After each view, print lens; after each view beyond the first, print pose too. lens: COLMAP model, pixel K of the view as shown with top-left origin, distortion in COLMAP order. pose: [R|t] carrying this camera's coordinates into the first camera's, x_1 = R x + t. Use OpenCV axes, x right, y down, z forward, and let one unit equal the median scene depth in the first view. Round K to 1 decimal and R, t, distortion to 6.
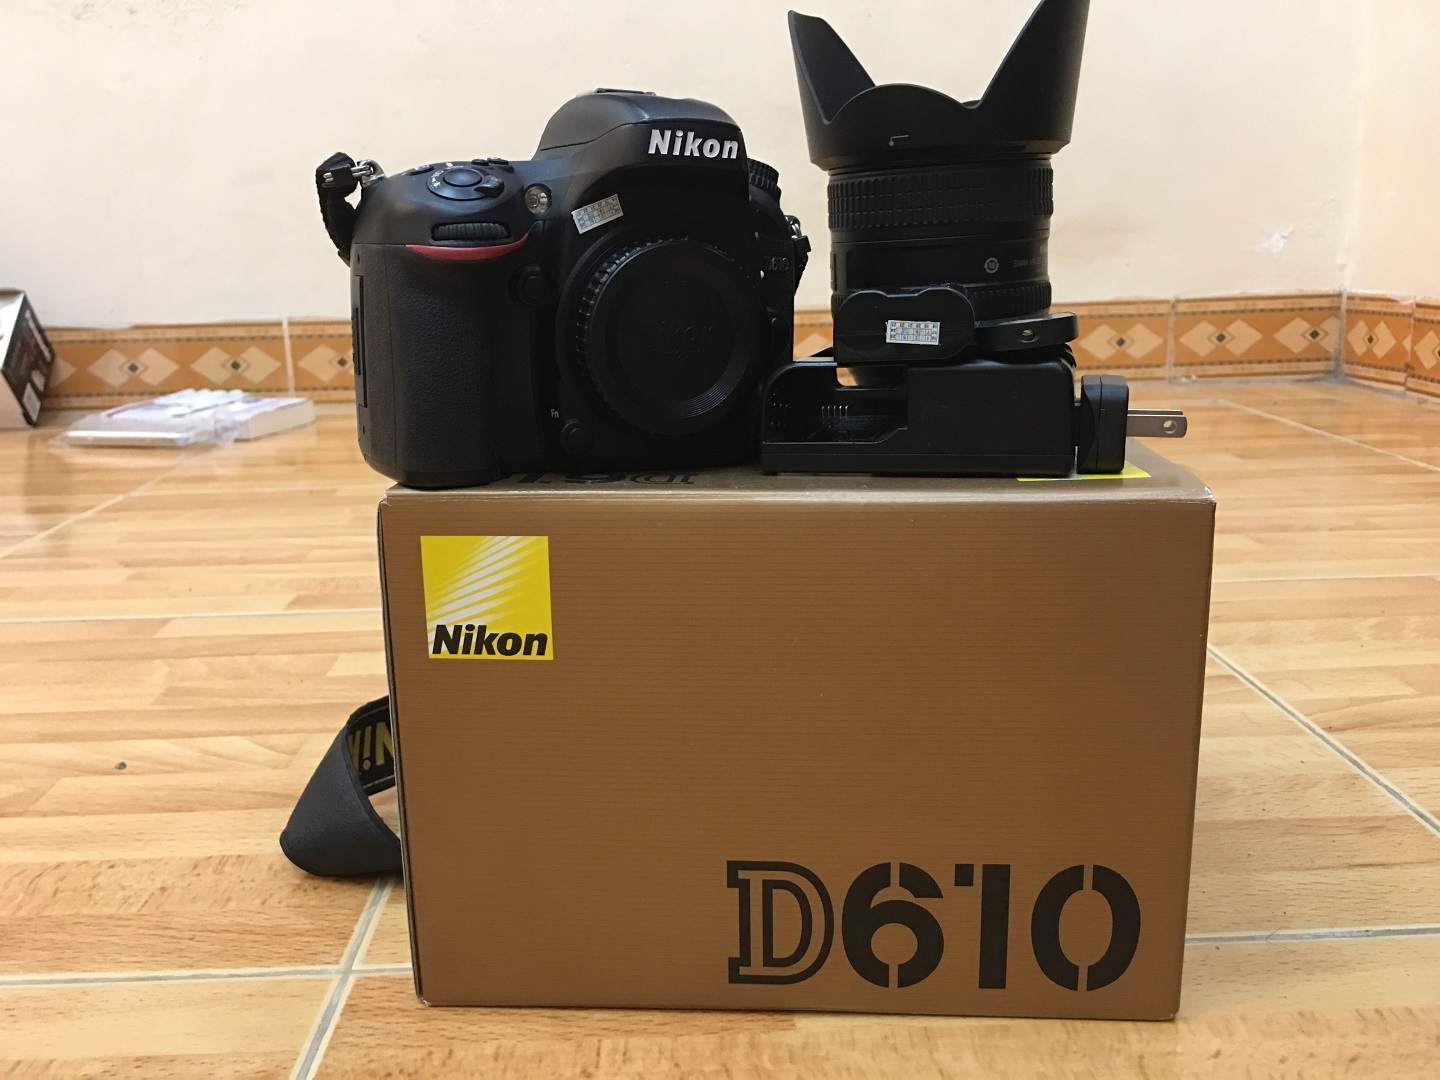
lens RADIAL K [[1267.7, 0, 720.0], [0, 1267.7, 540.0], [0, 0, 1]] dist [0.044344, -0.097156]
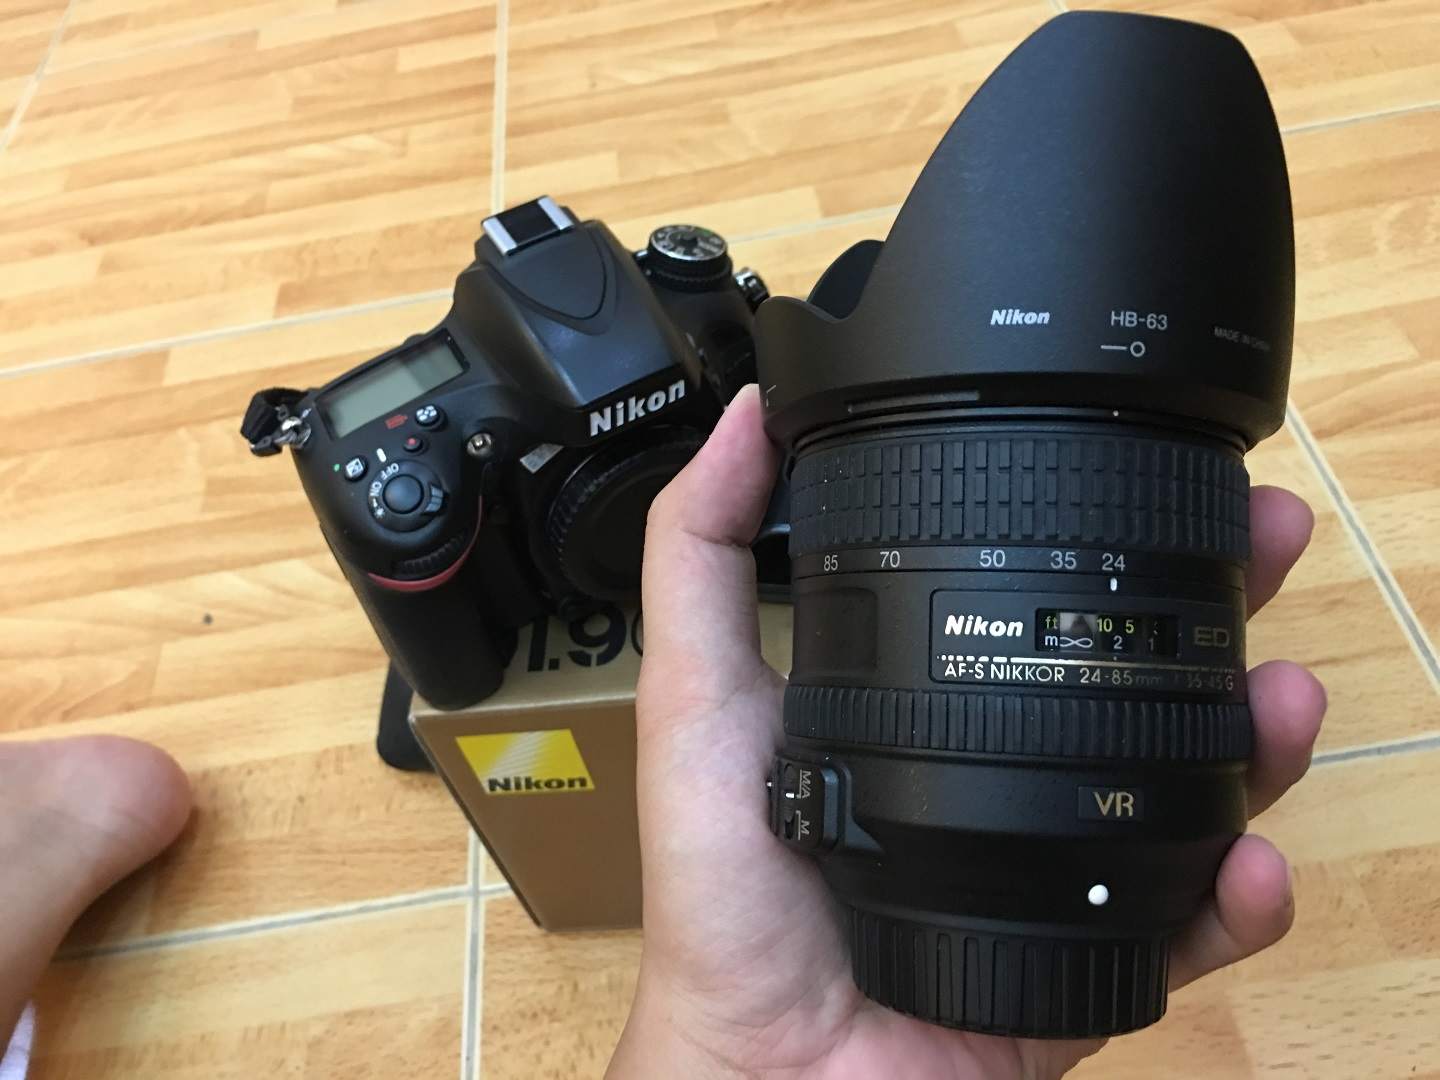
lens RADIAL K [[1256.3, 0, 720.0], [0, 1256.3, 540.0], [0, 0, 1]] dist [0.086583, -0.166053]
pose [[0.989919, -0.128063, -0.060497, 0.063233], [0.138894, 0.794172, 0.591607, -0.597612], [-0.027718, -0.594046, 0.803953, 0.171718]]
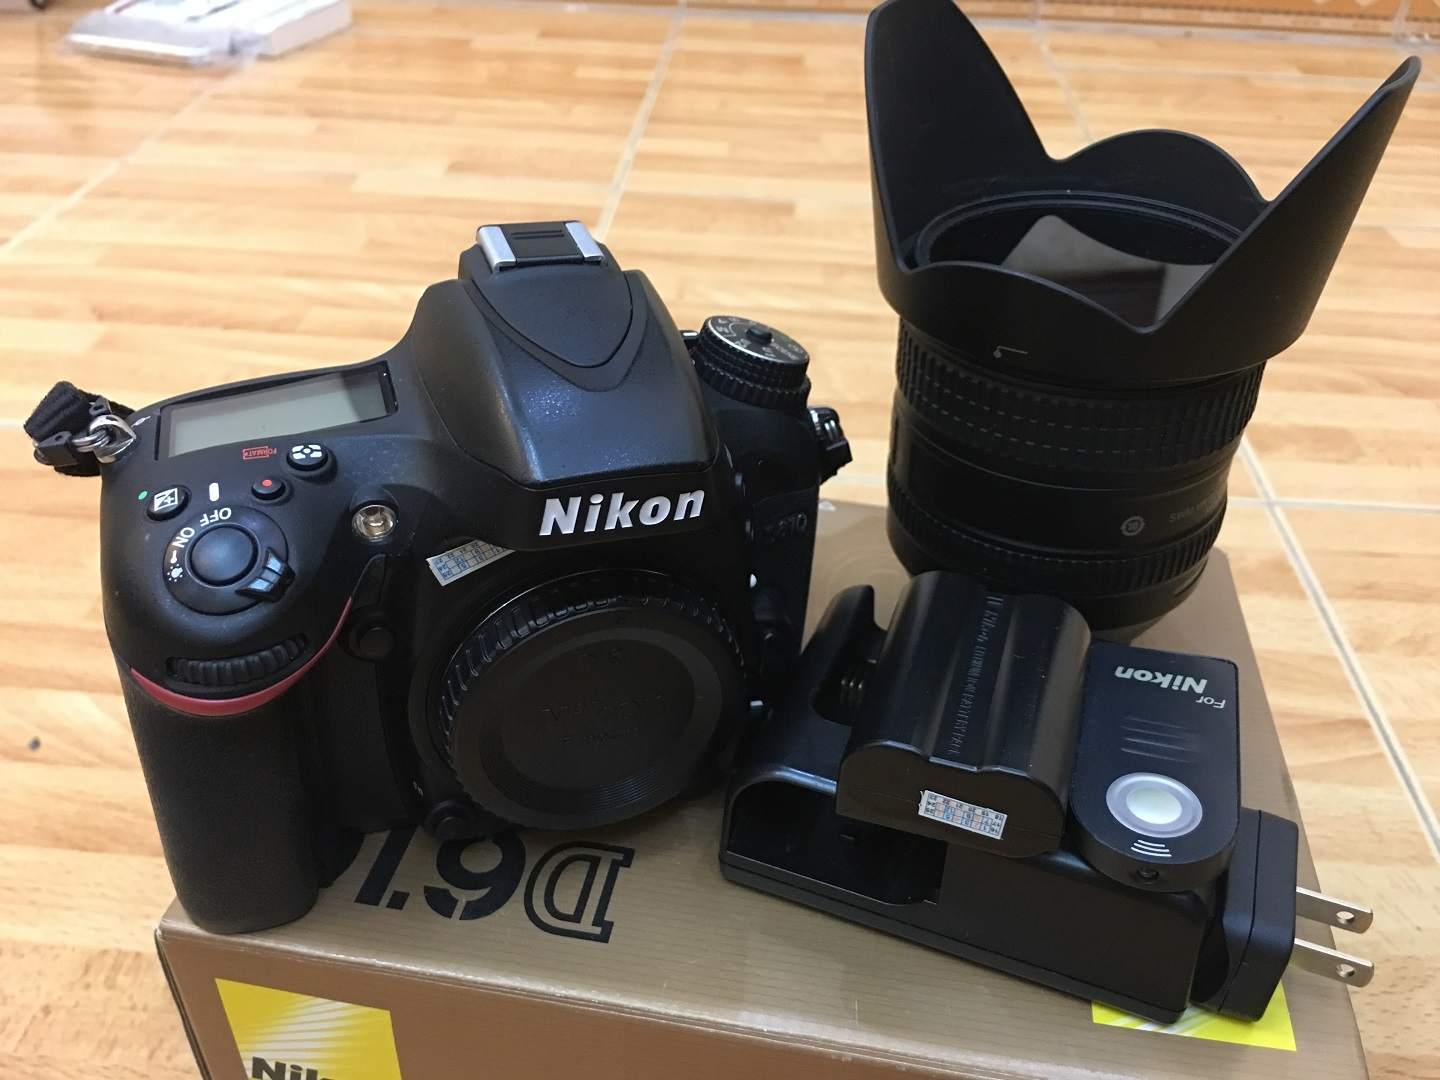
lens RADIAL K [[1256.3, 0, 720.0], [0, 1256.3, 540.0], [0, 0, 1]] dist [0.086583, -0.166053]
pose [[0.992371, 0.106037, -0.062895, 0.047210], [-0.073611, 0.918854, 0.387670, -0.410642], [0.098899, -0.380083, 0.919650, 0.375755]]
